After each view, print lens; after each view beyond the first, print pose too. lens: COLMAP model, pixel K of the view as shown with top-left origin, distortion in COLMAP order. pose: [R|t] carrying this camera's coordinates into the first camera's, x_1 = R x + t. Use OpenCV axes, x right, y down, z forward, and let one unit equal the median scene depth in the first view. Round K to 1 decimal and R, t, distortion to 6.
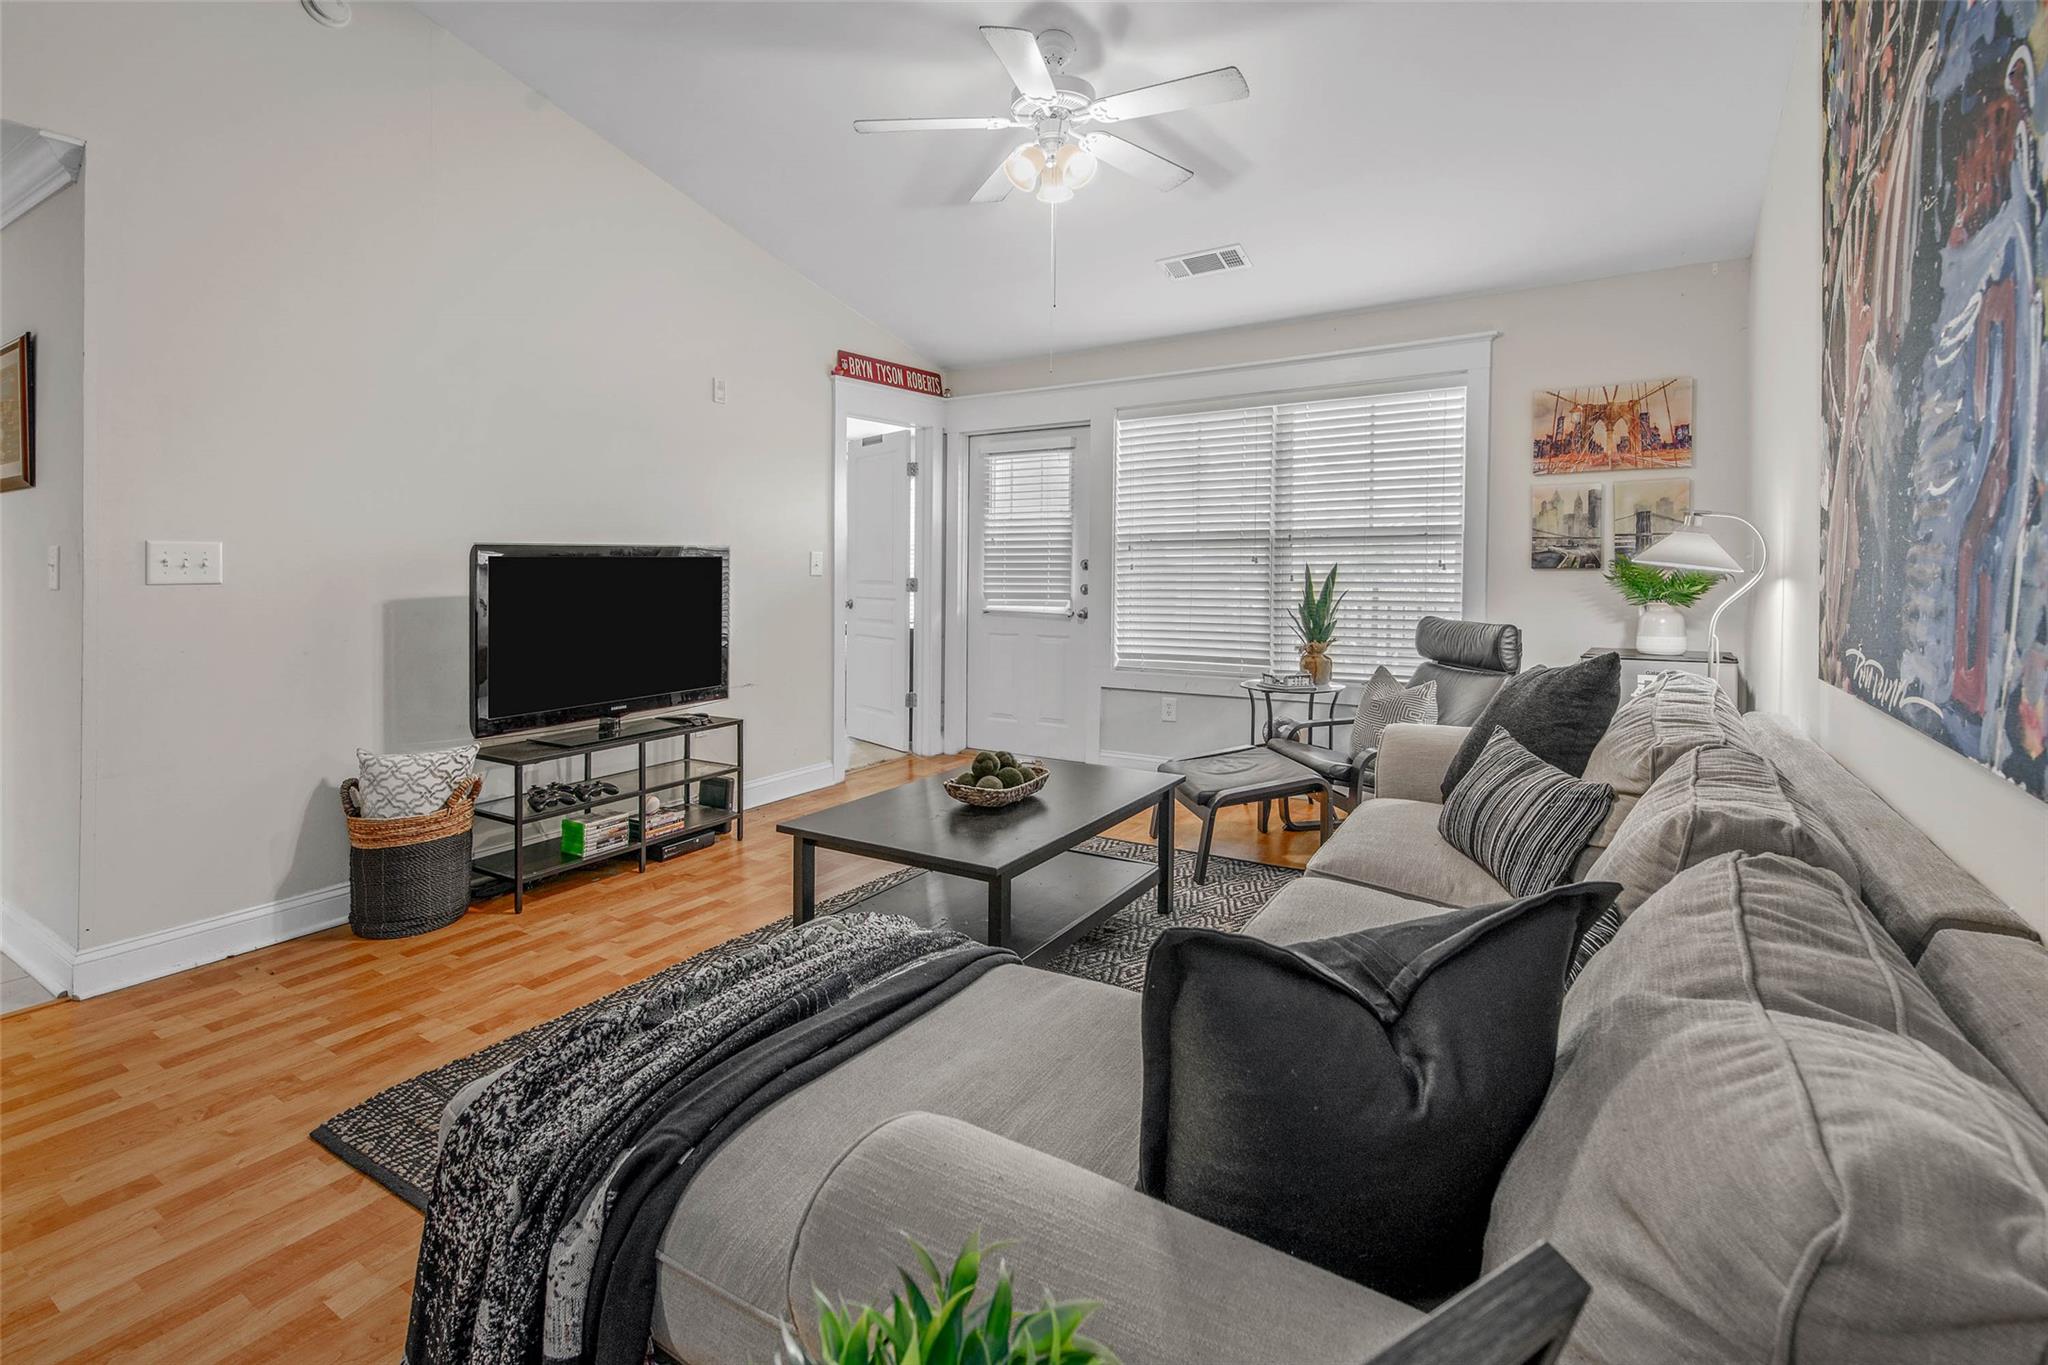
lens RADIAL K [[942.5, 0, 1045.5], [0, 942.5, 583.6], [0, 0, 1]] dist [0.014013, -0.008592]
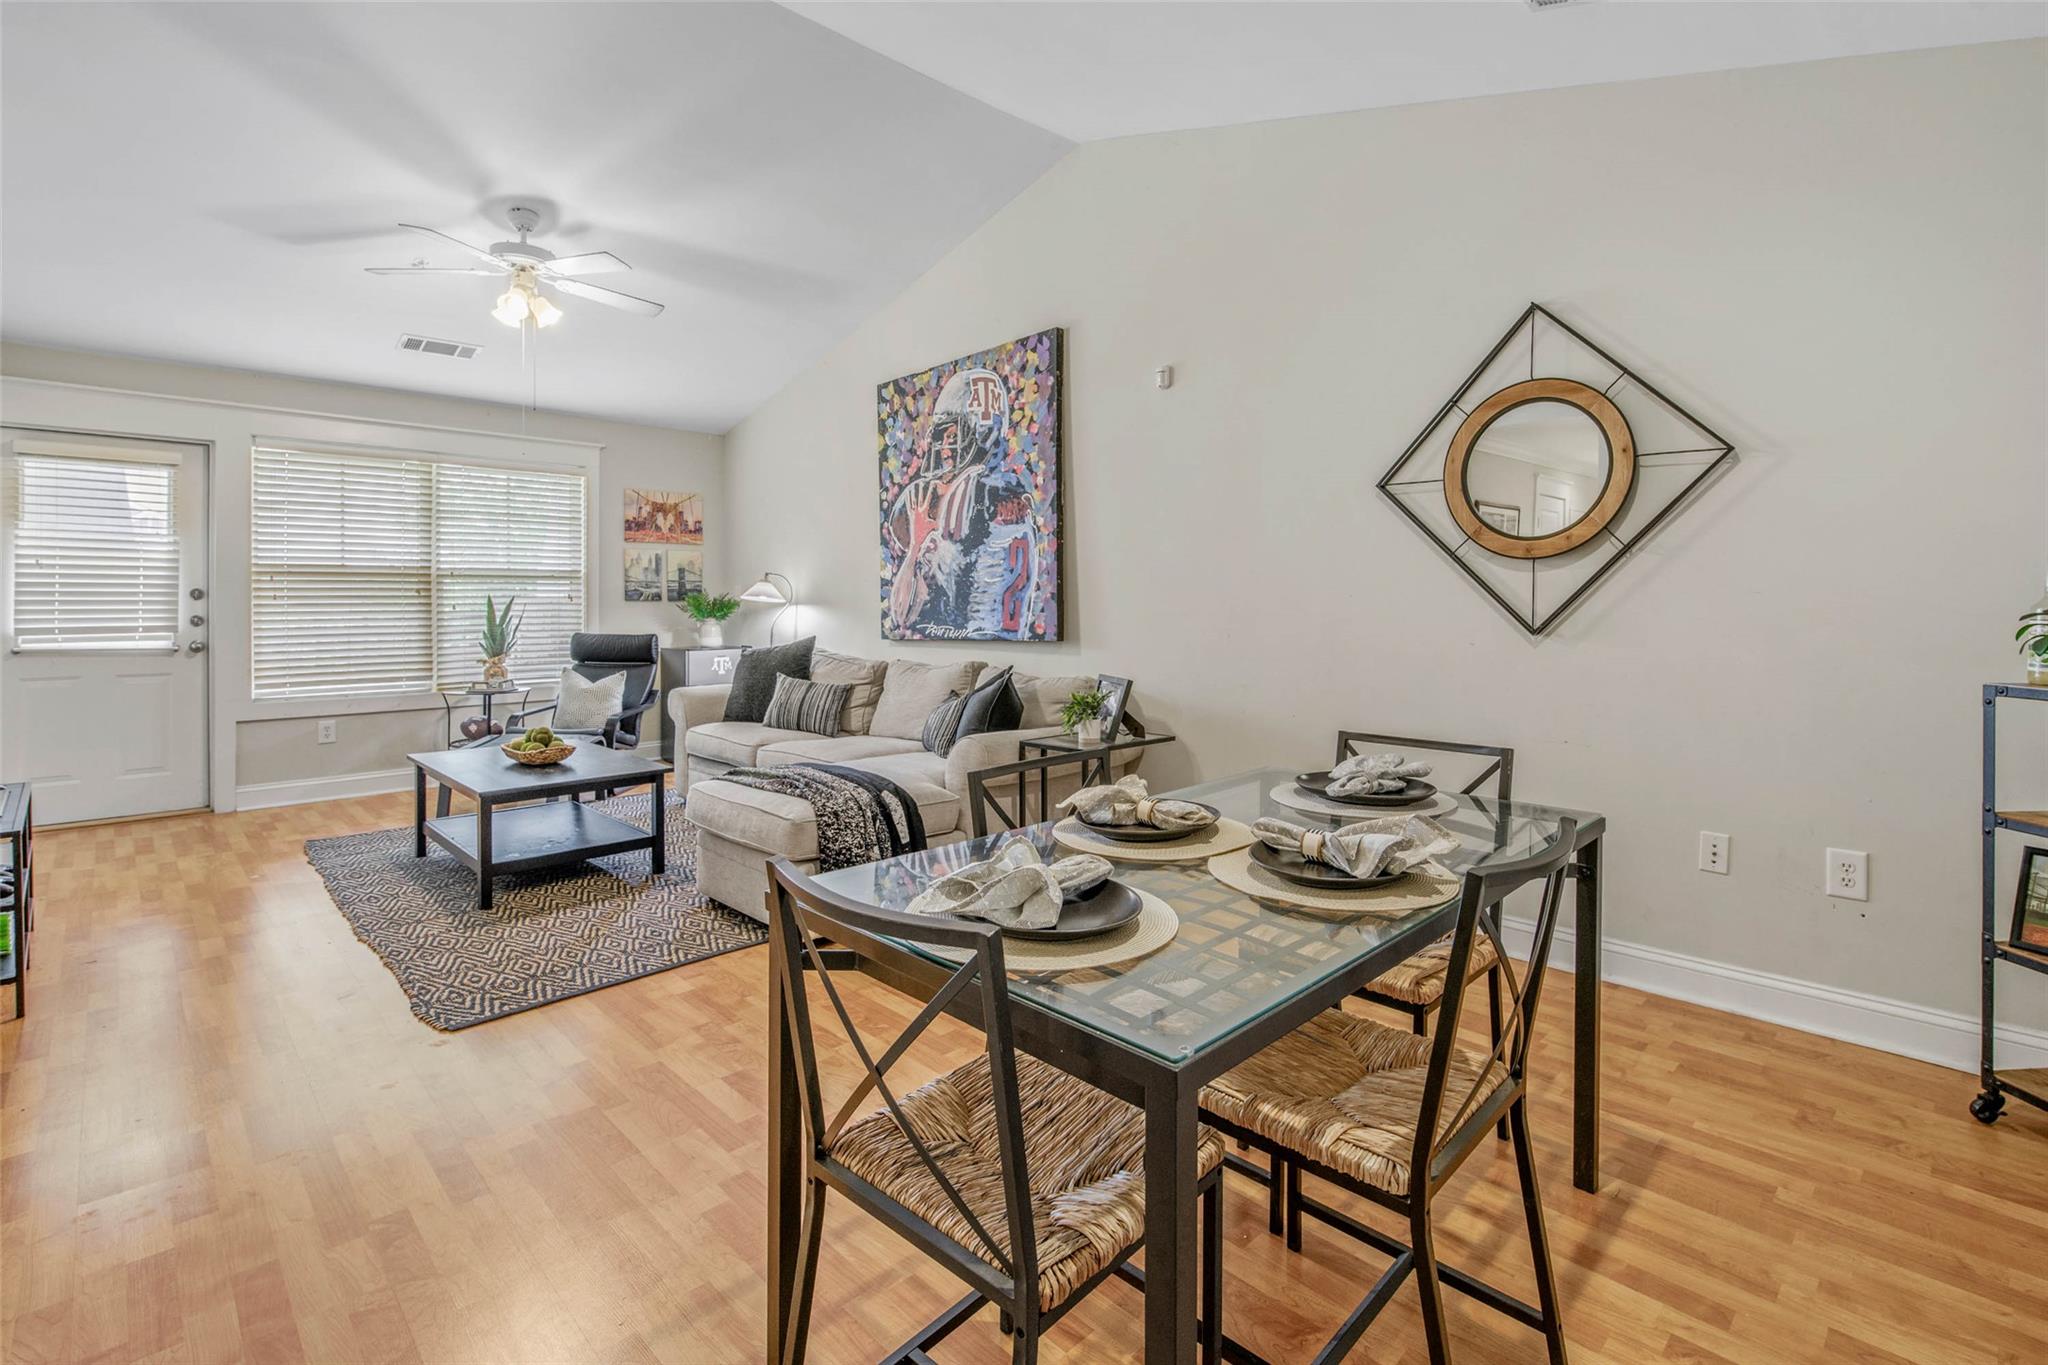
lens RADIAL K [[942.5, 0, 1048.0], [0, 942.5, 619.2], [0, 0, 1]] dist [0.014013, -0.008592]
pose [[0.225043, -0.013556, 0.974254, -1.041295], [0.014131, 0.999843, 0.010648, 0.010644], [-0.974246, 0.011371, 0.225200, -0.057890]]
